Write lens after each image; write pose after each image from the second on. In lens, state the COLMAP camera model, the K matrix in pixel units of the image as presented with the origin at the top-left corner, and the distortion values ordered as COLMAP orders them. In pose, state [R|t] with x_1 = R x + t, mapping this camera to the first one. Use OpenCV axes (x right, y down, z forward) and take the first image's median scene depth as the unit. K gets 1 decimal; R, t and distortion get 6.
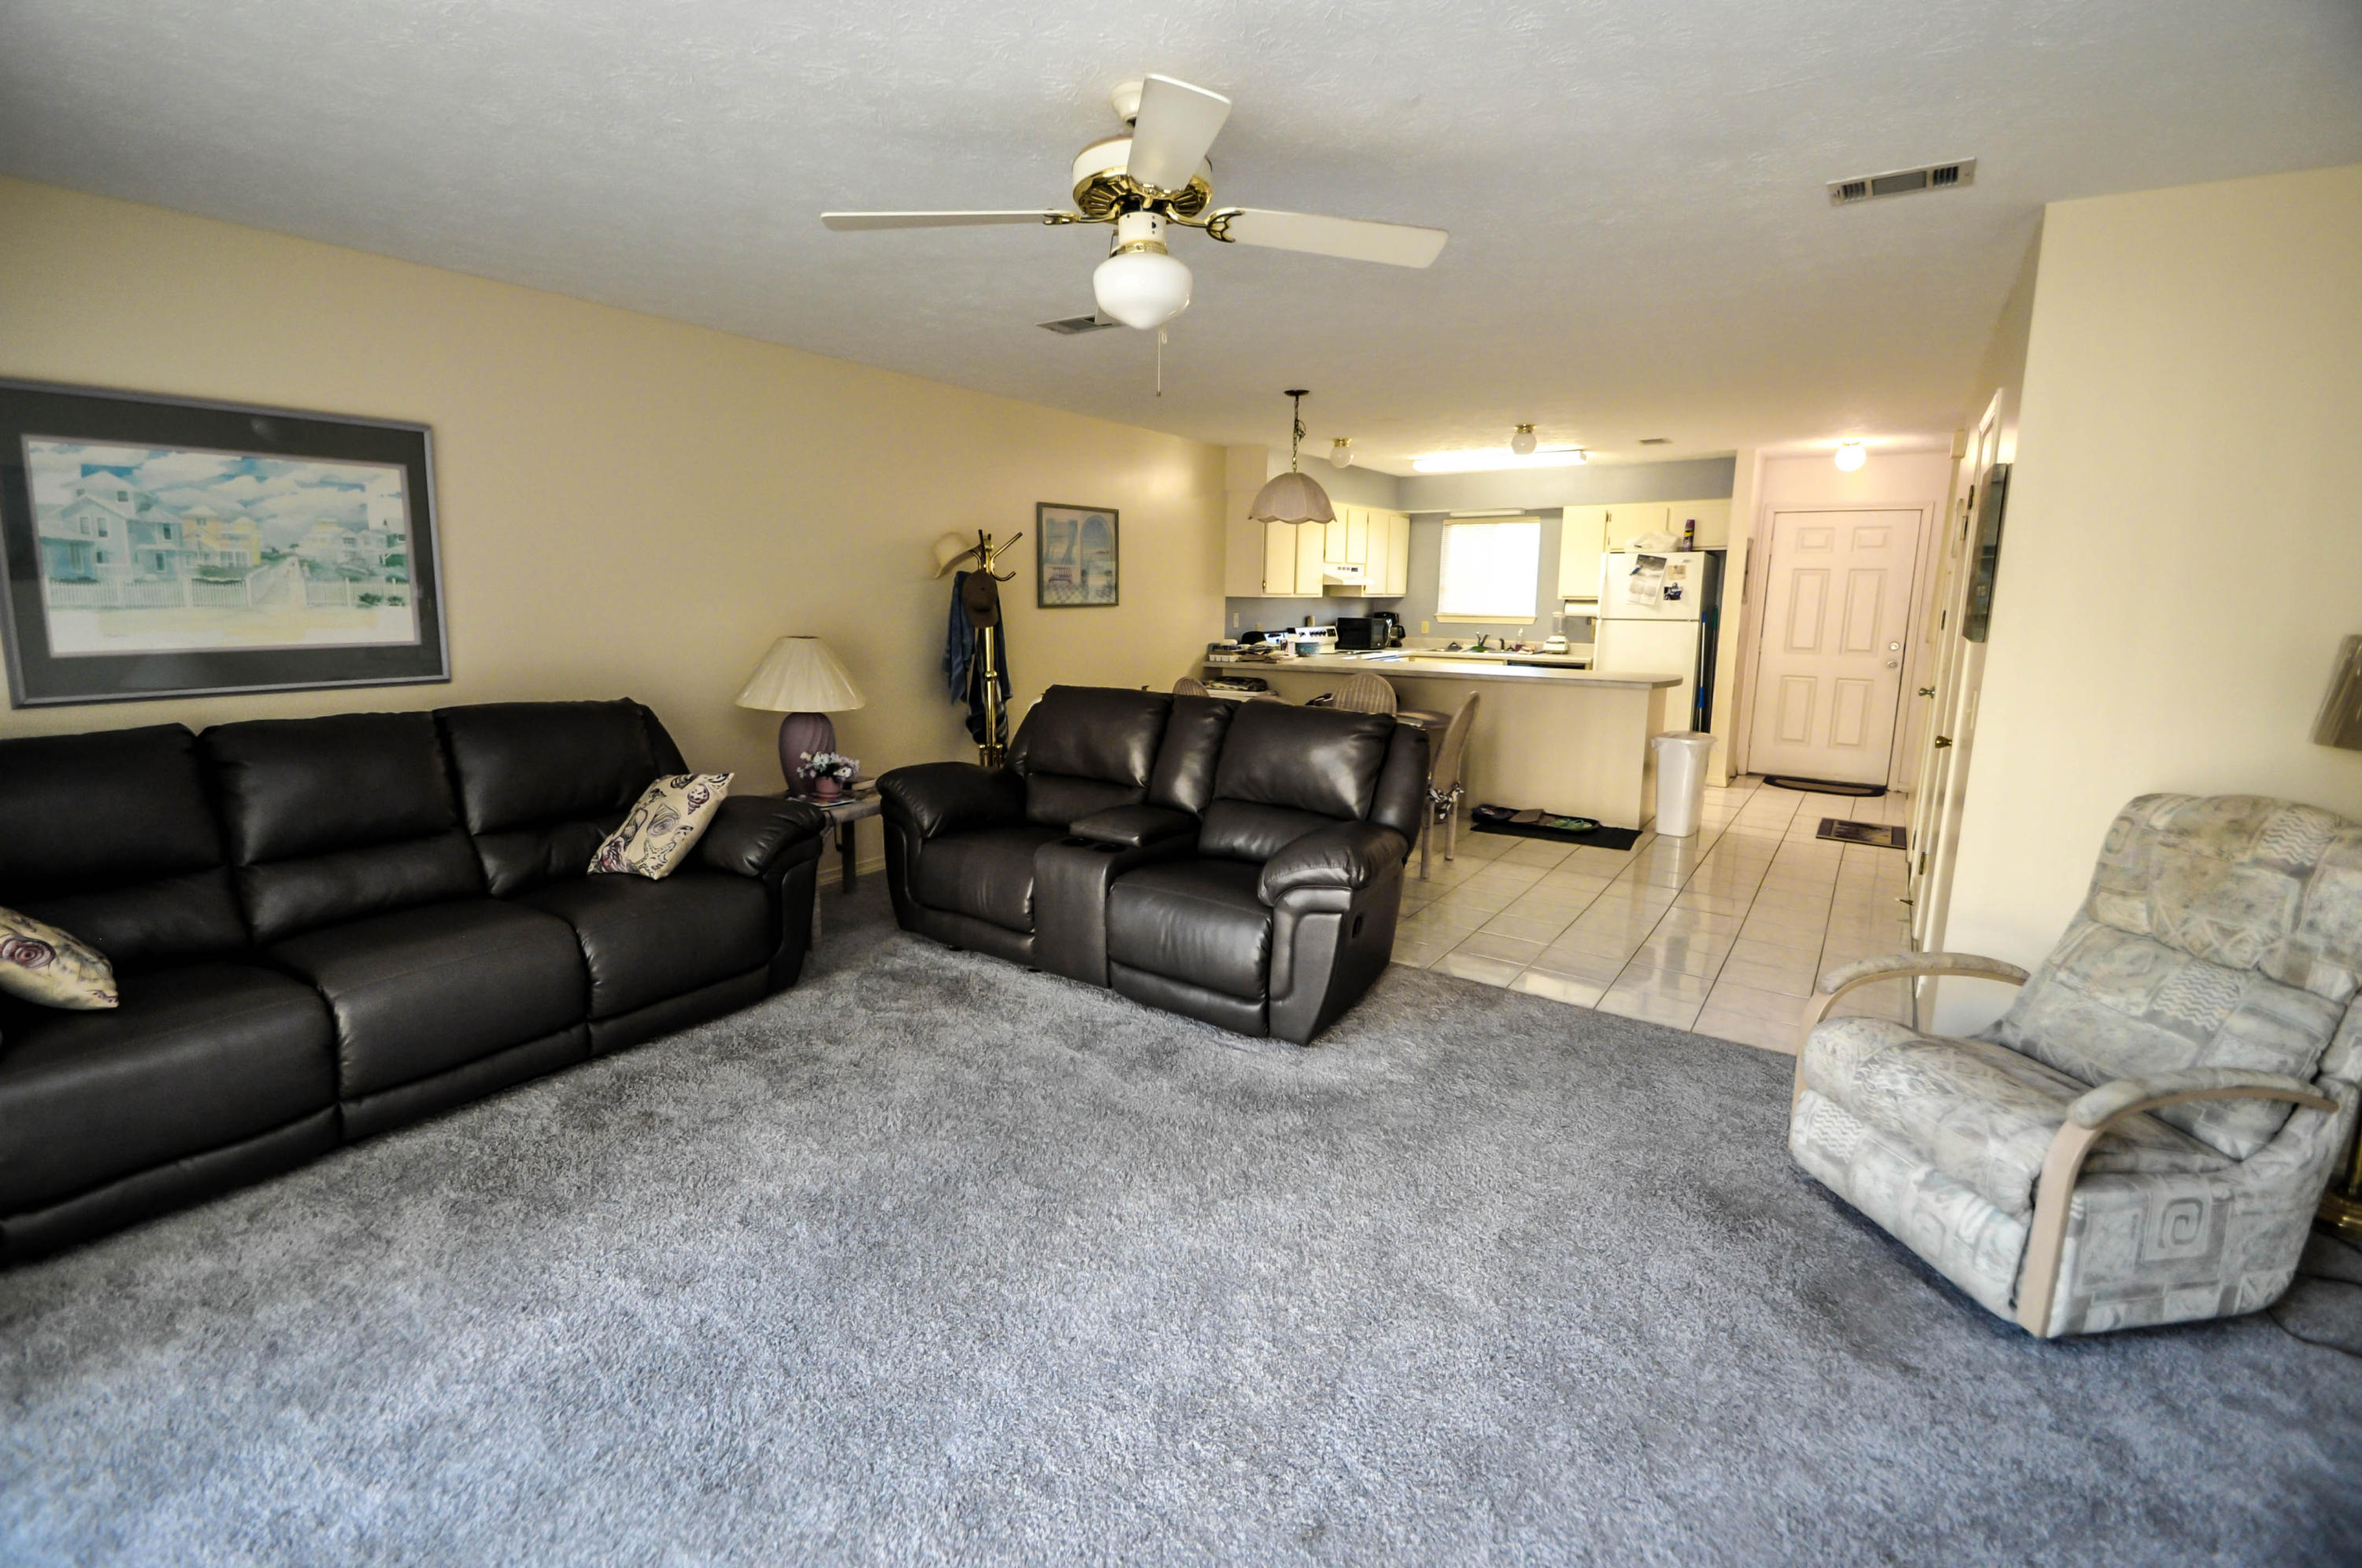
lens RADIAL K [[1044.0, 0, 1181.0], [0, 1044.0, 784.0], [0, 0, 1]] dist [0.000691, -0.021872]
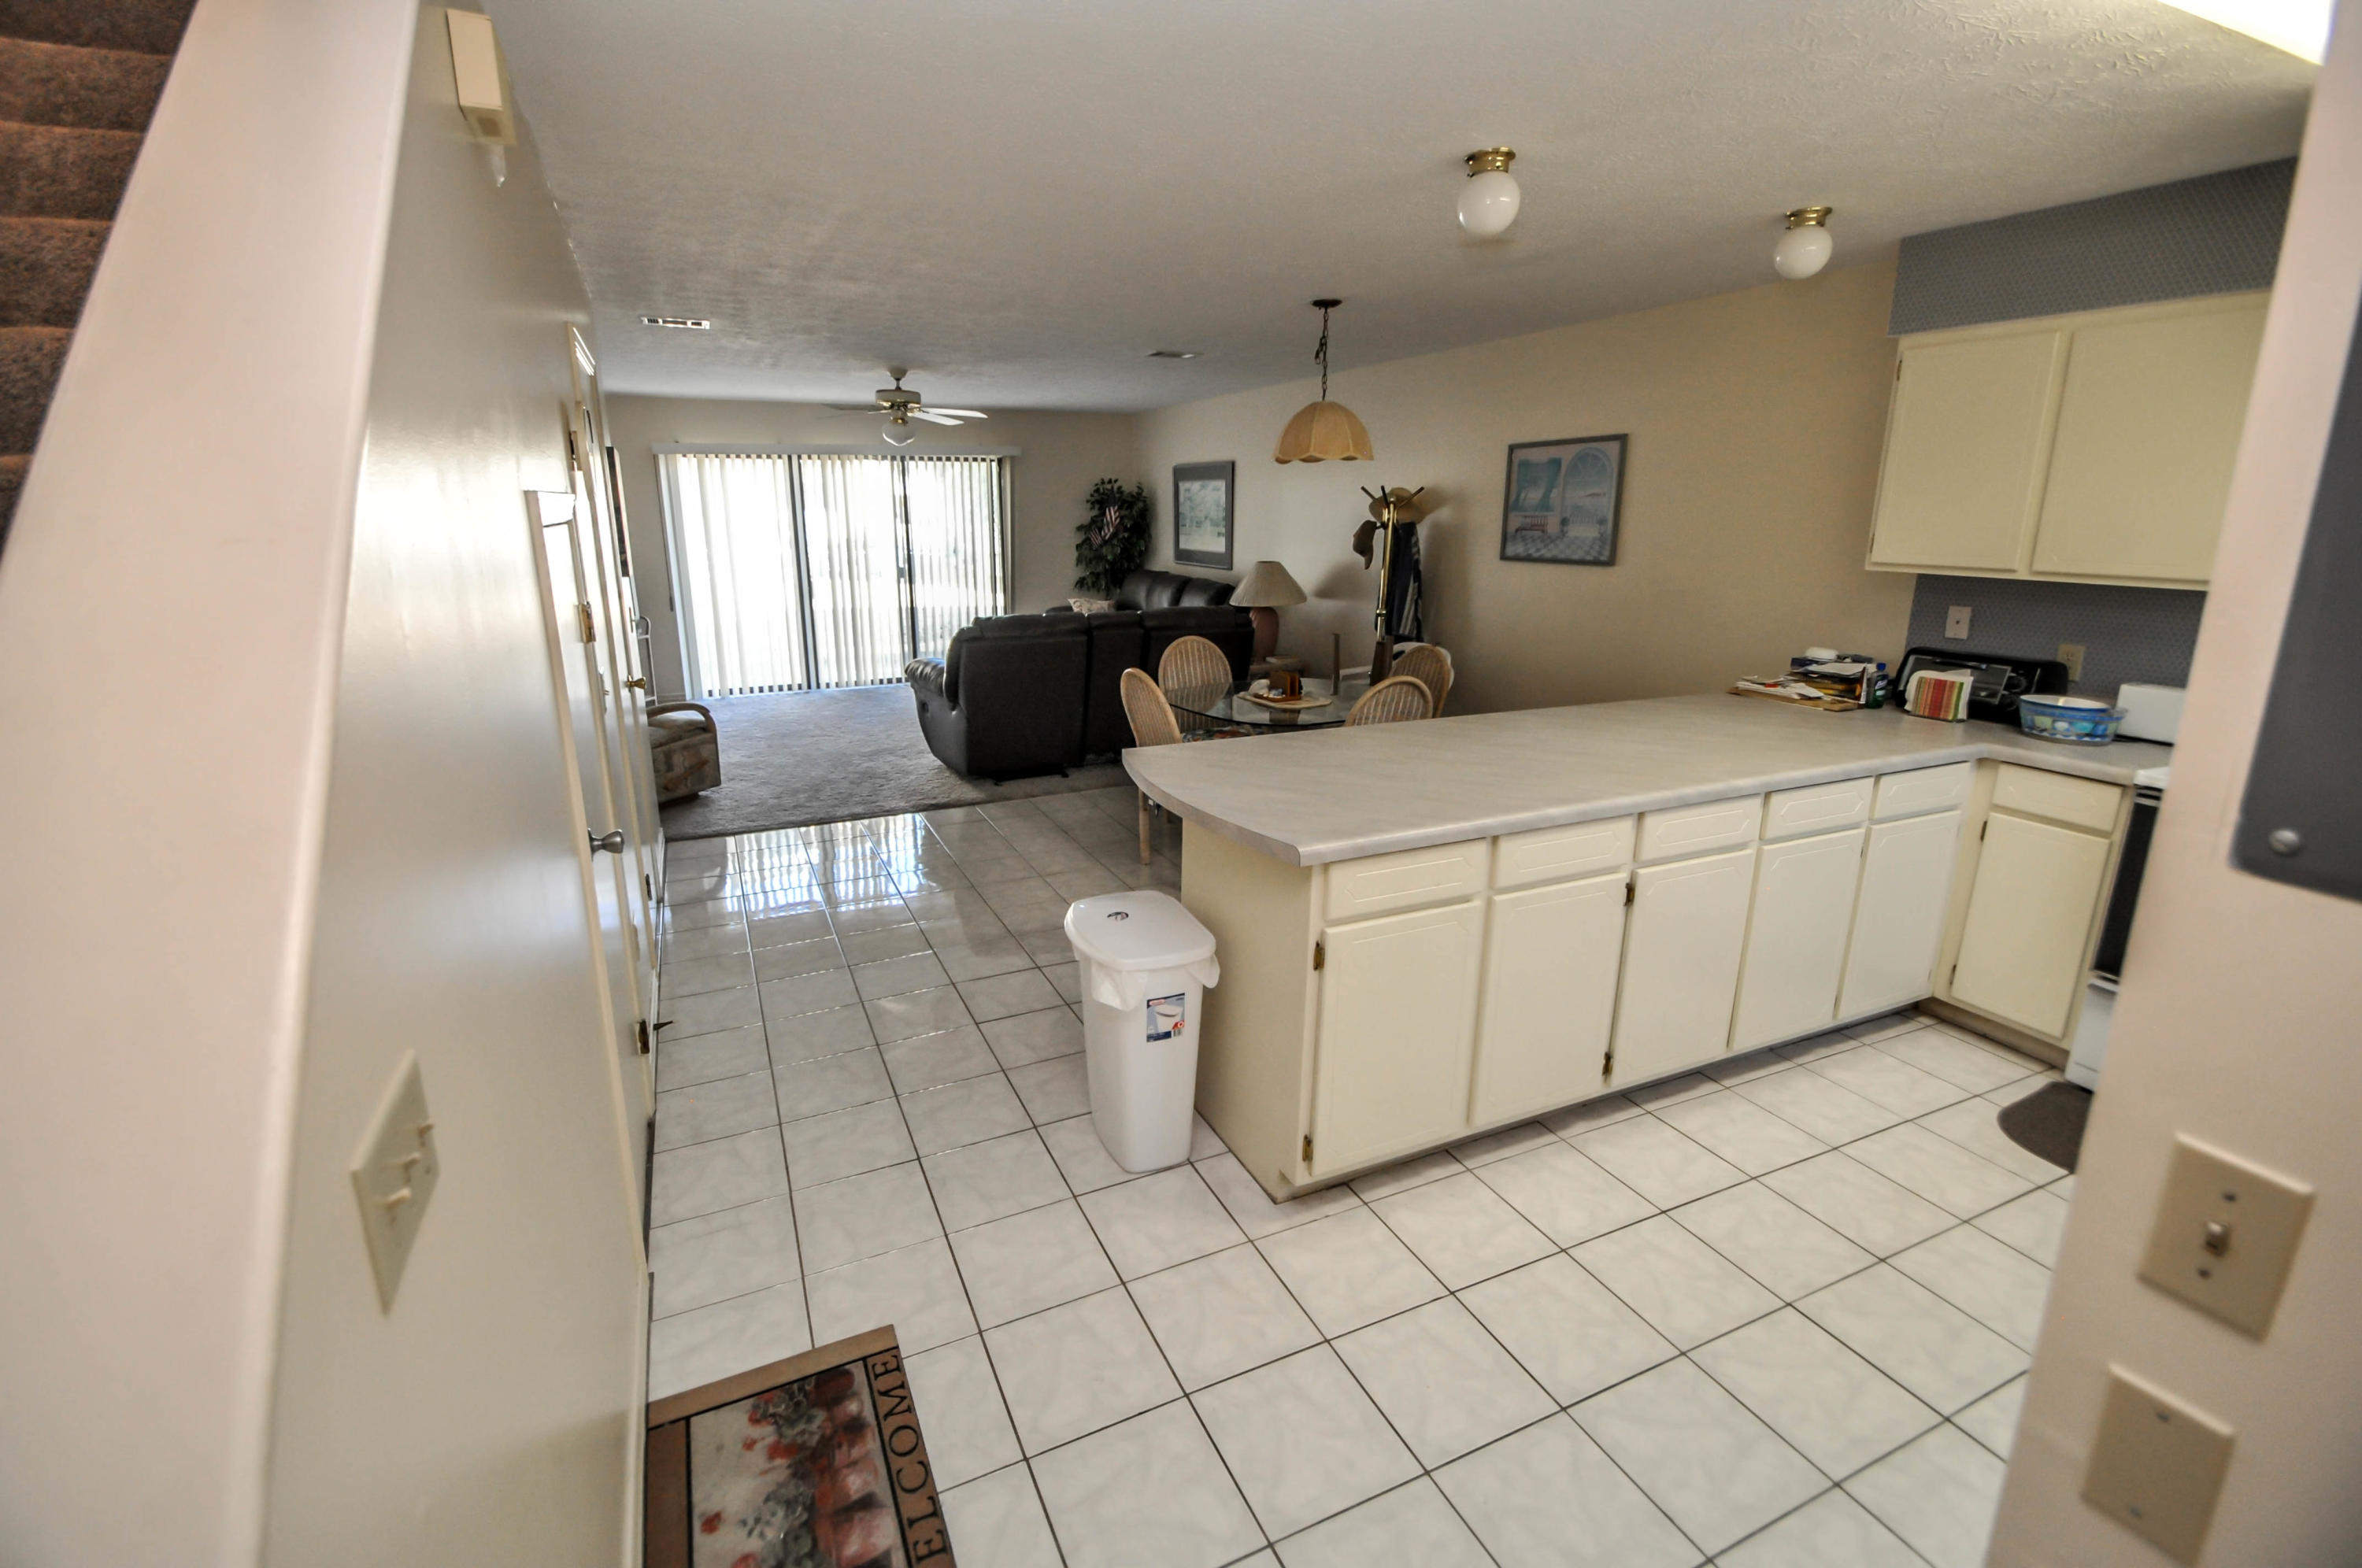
lens RADIAL K [[1044.0, 0, 1181.0], [0, 1044.0, 784.0], [0, 0, 1]] dist [0.000691, -0.021872]
pose [[-0.521586, 0.208948, -0.827217, 0.788567], [-0.161727, 0.927758, 0.336318, -0.232969], [0.837730, 0.309202, -0.450114, 1.154744]]
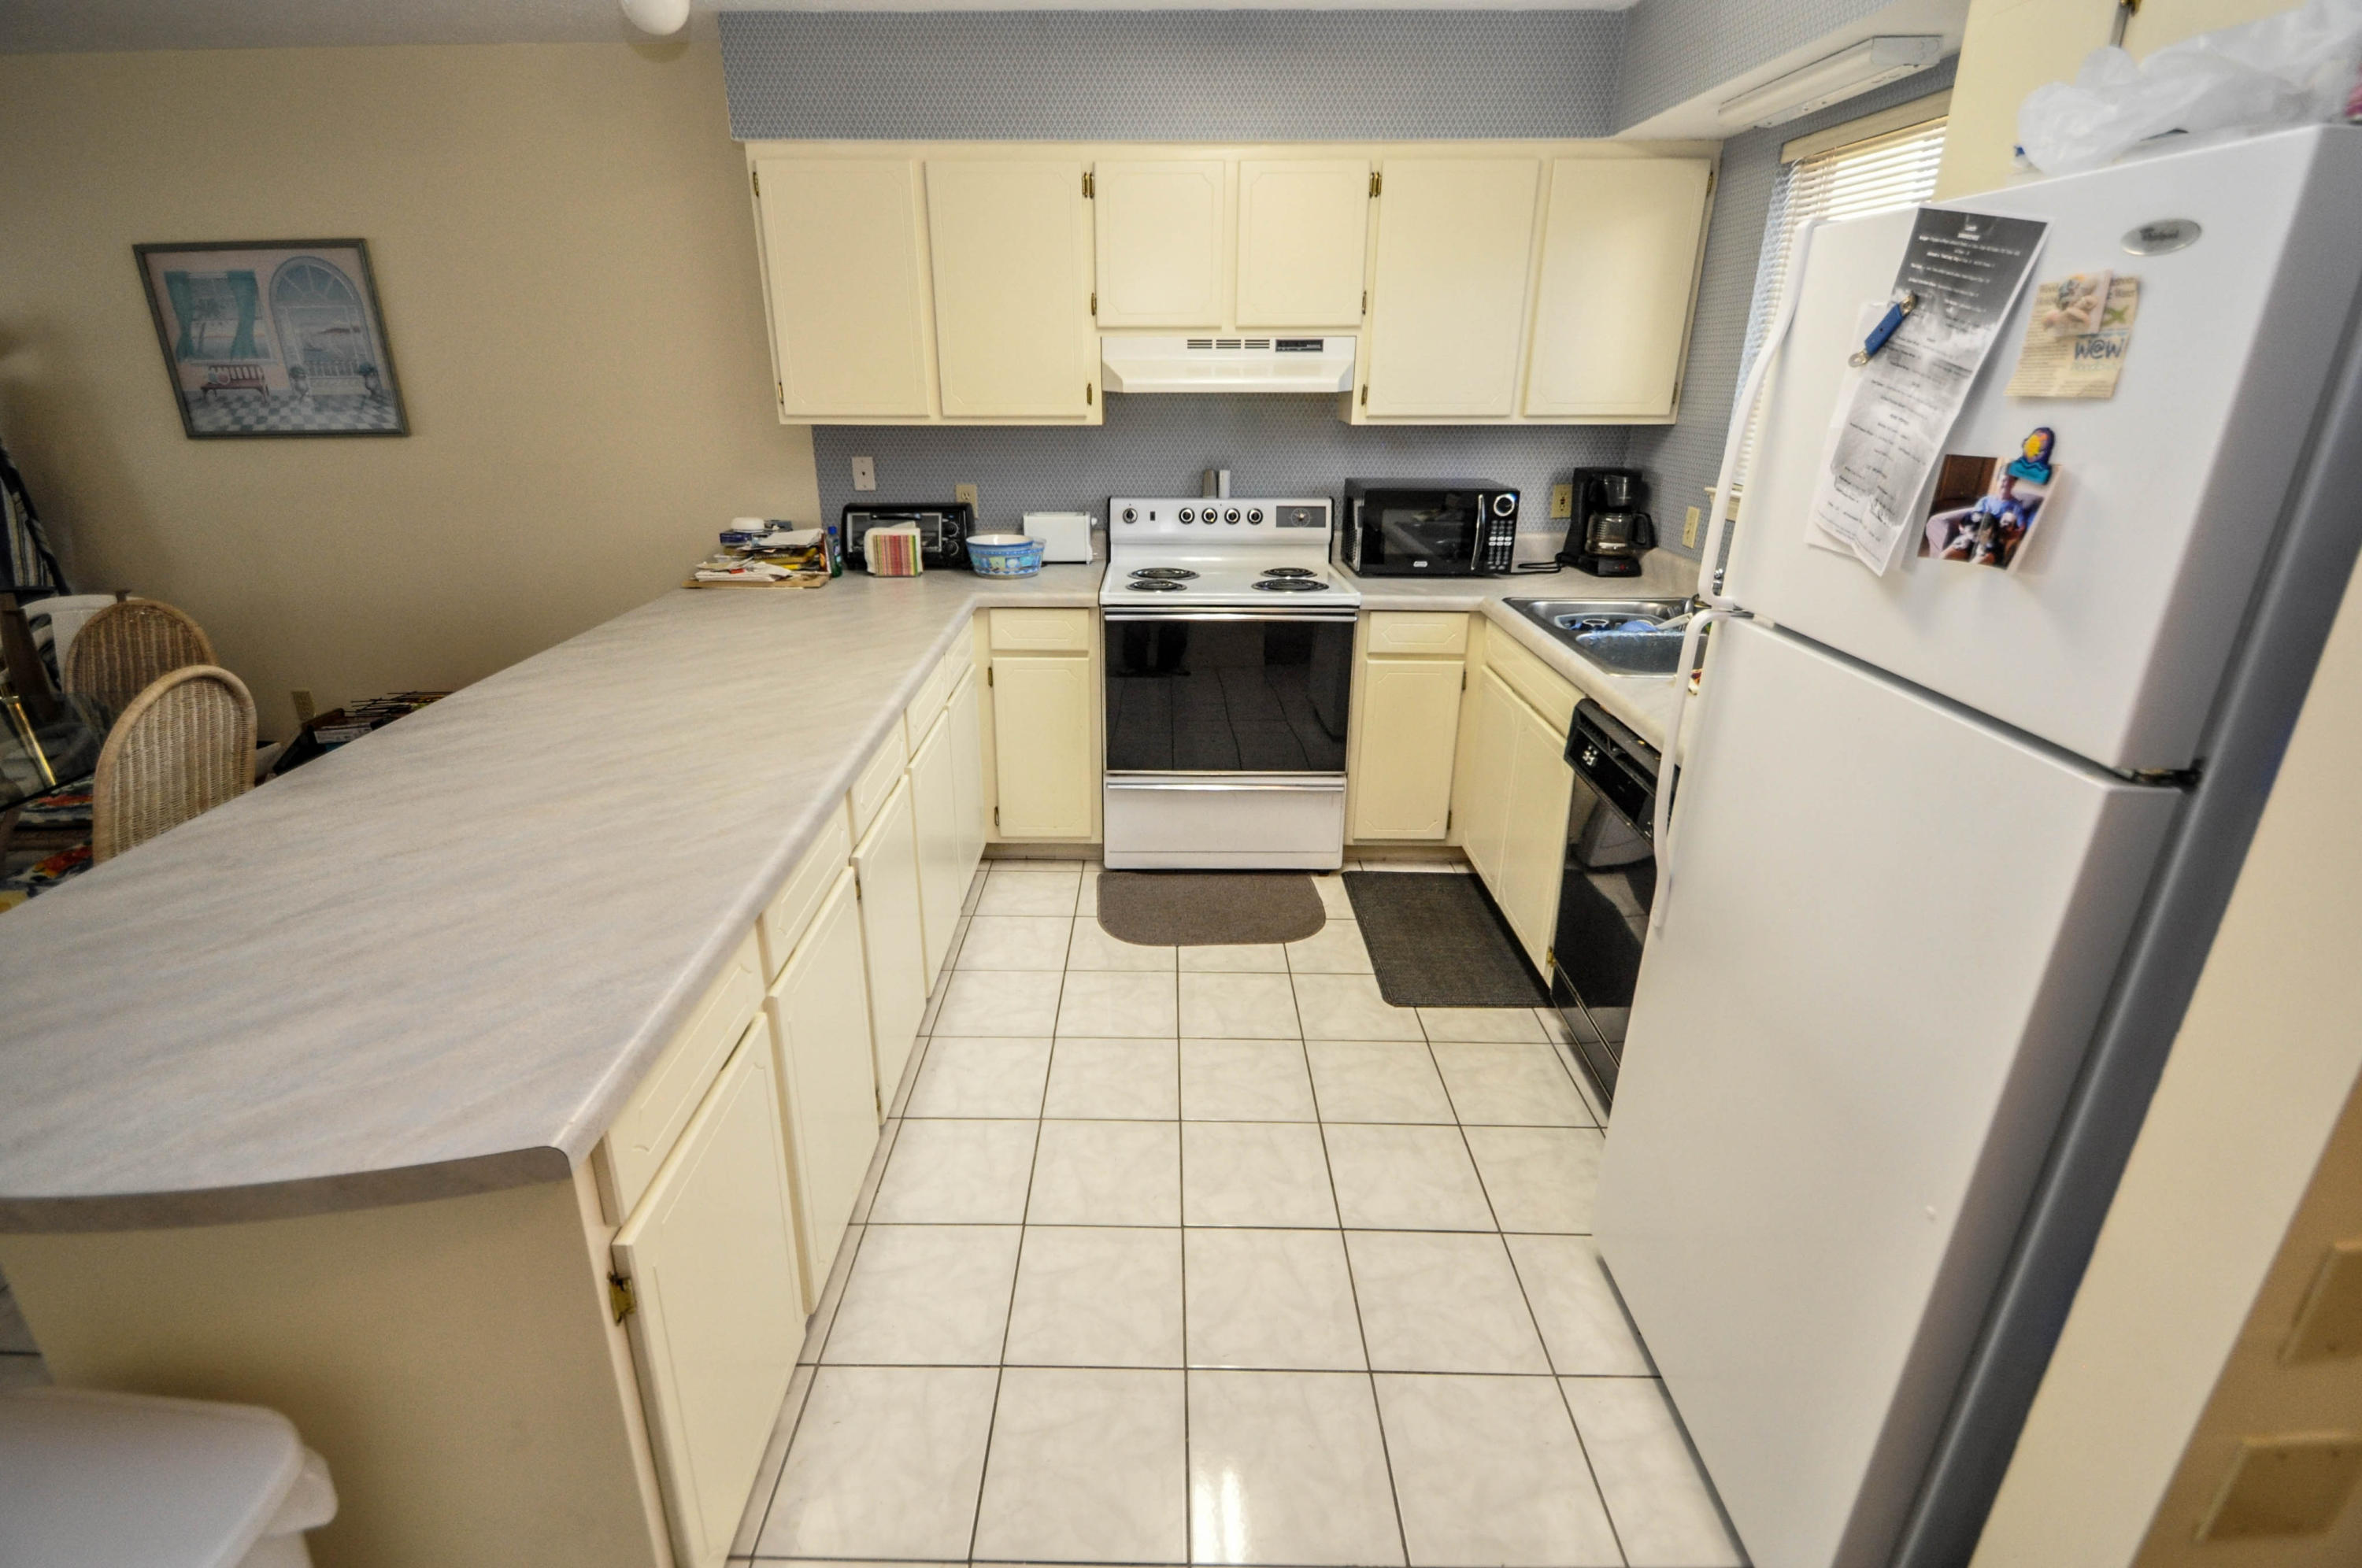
lens RADIAL K [[1060.7, 0, 1149.3], [0, 1060.7, 747.9], [0, 0, 1]] dist [0.028490, -0.023992]
pose [[0.552268, 0.277853, -0.786001, 0.634101], [-0.148715, 0.960537, 0.235060, -0.206083], [0.820295, -0.012926, 0.571794, 1.015126]]
